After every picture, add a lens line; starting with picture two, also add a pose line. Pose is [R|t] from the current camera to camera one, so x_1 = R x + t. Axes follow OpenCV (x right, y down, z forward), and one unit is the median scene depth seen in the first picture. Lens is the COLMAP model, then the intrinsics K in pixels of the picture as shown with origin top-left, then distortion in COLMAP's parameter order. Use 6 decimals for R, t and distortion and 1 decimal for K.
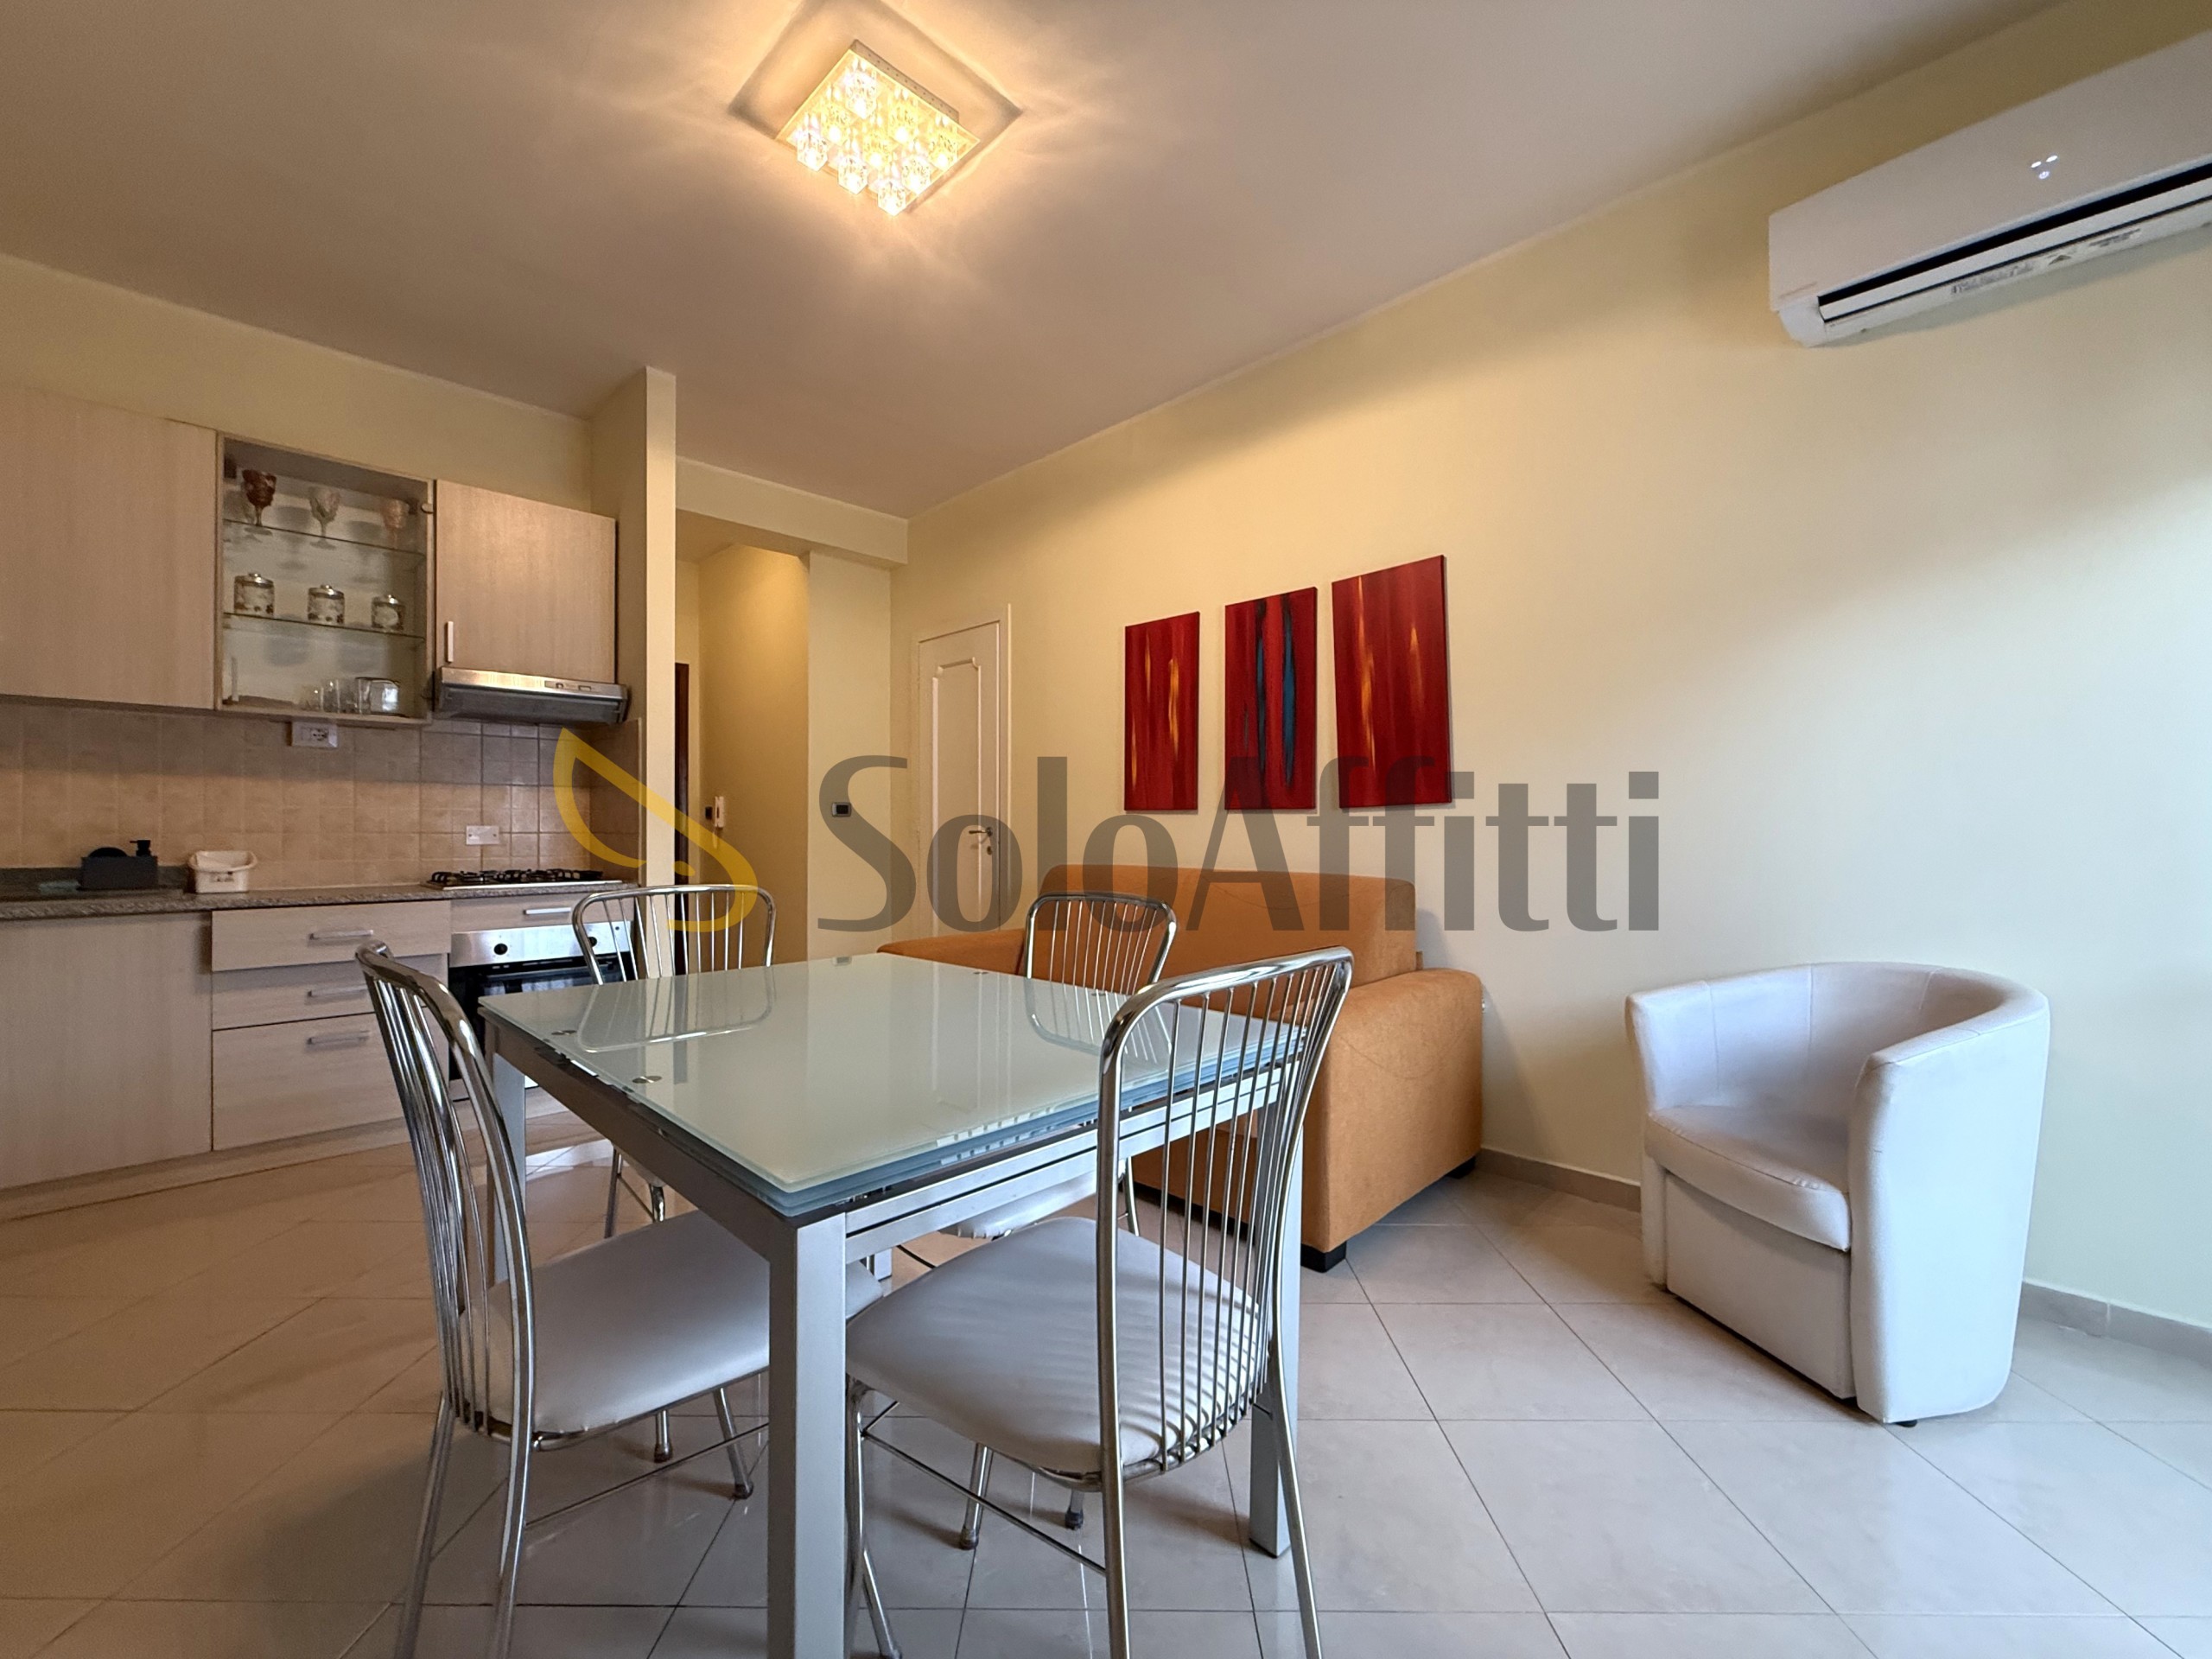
lens RADIAL K [[891.8, 0, 1106.0], [0, 891.8, 829.5], [0, 0, 1]] dist [-0.012830, 0.005724]
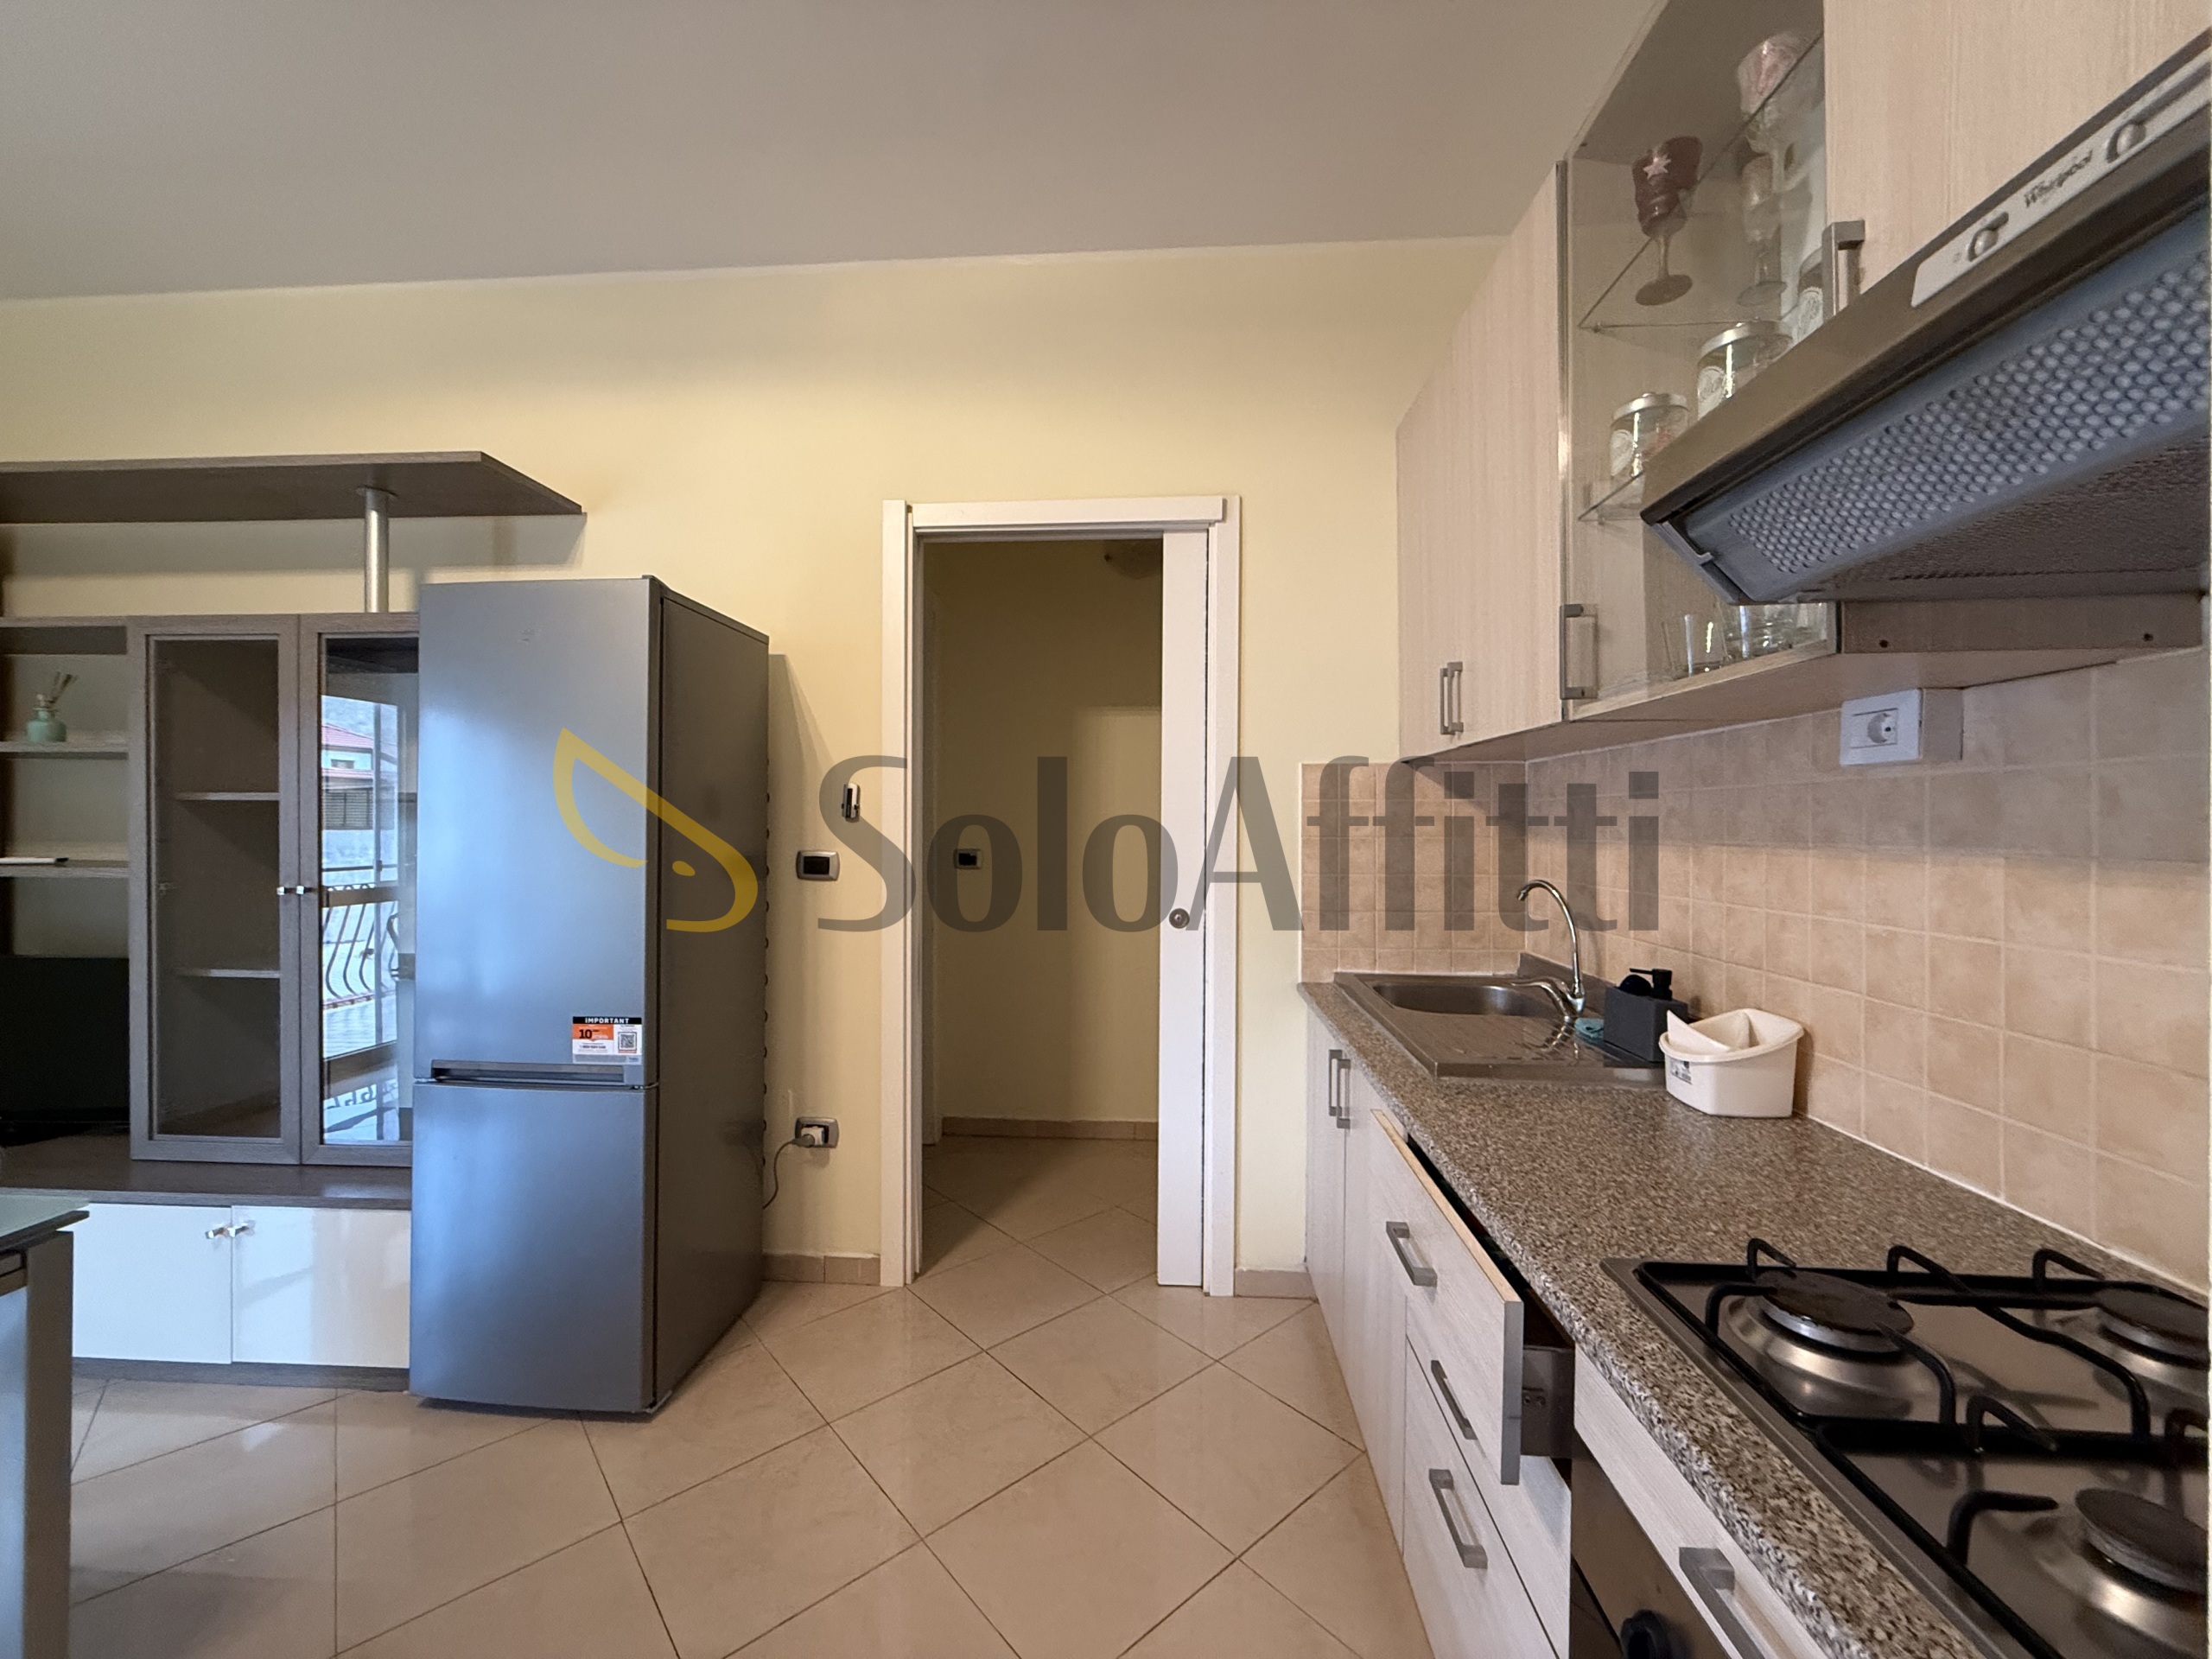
lens RADIAL K [[891.8, 0, 1106.0], [0, 891.8, 829.5], [0, 0, 1]] dist [-0.012830, 0.005724]
pose [[-0.756206, 0.000428, -0.654334, -0.407980], [-0.001345, 0.999997, 0.002208, -0.063305], [0.654332, 0.002550, -0.756203, 1.010530]]
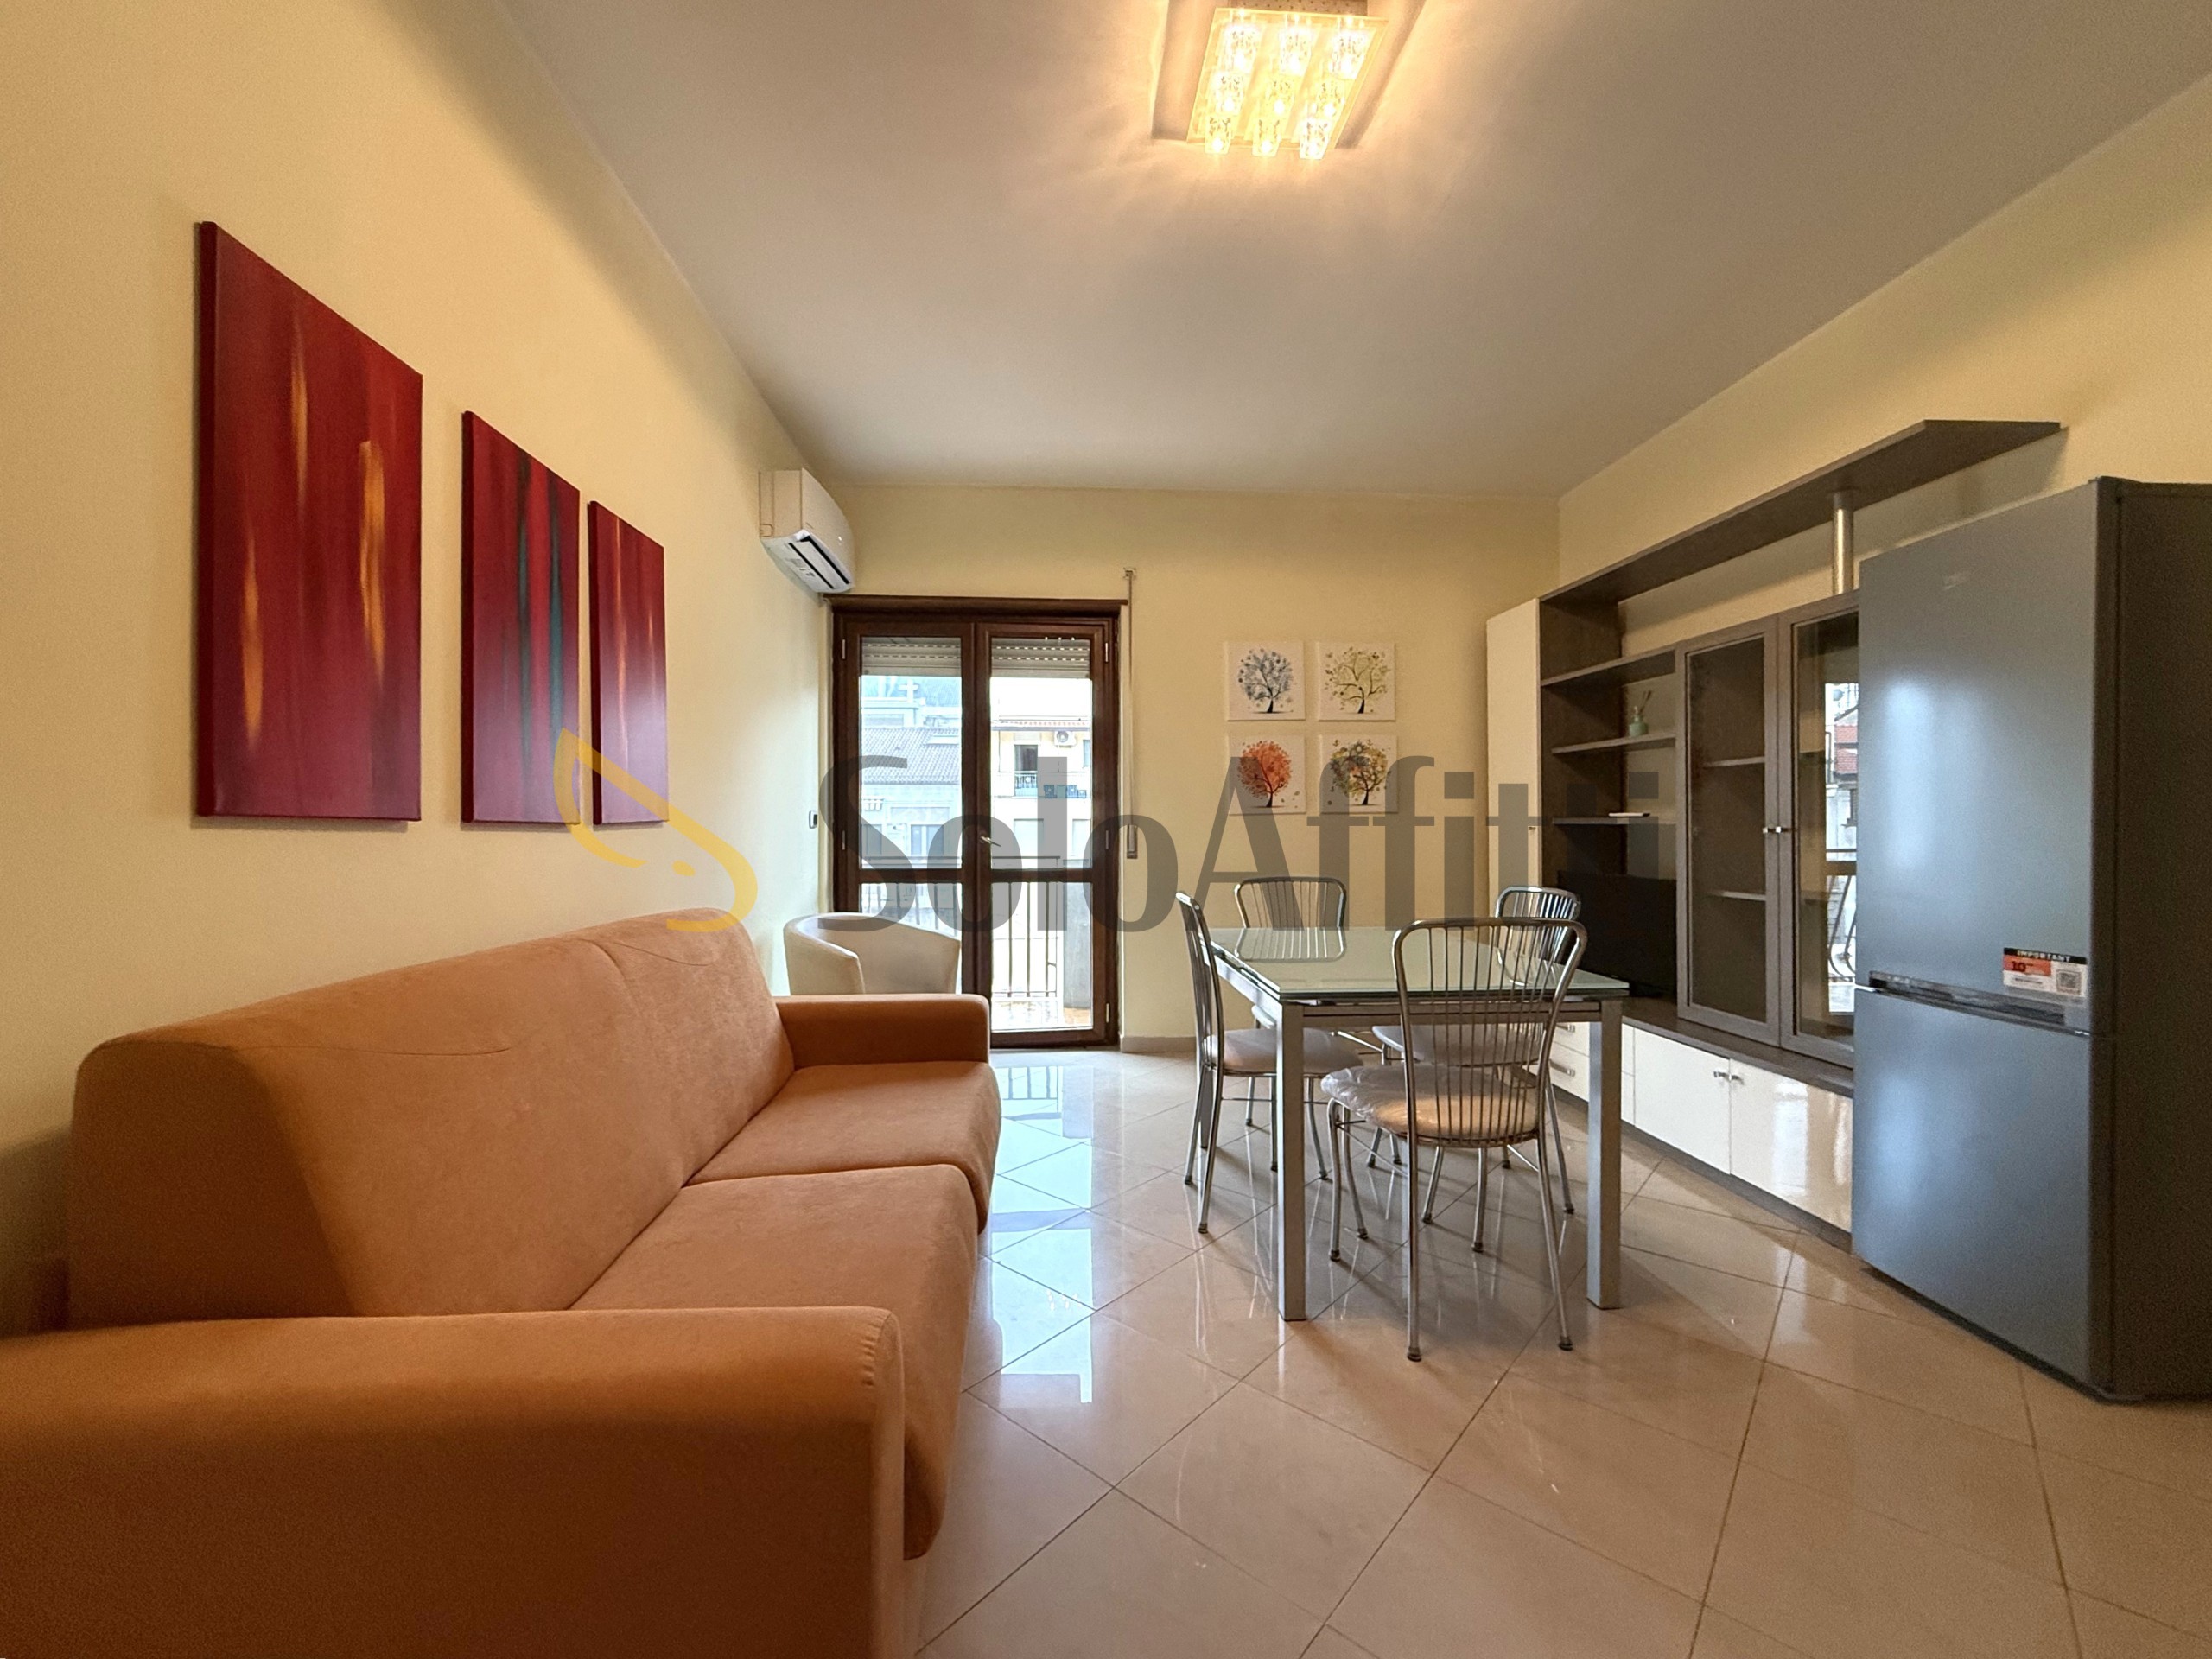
lens RADIAL K [[891.8, 0, 1106.0], [0, 891.8, 829.5], [0, 0, 1]] dist [-0.012830, 0.005724]
pose [[-0.741254, 0.003201, 0.671217, -0.483660], [0.004729, 0.999989, 0.000454, -0.016053], [-0.671208, 0.003511, -0.741261, 1.182668]]
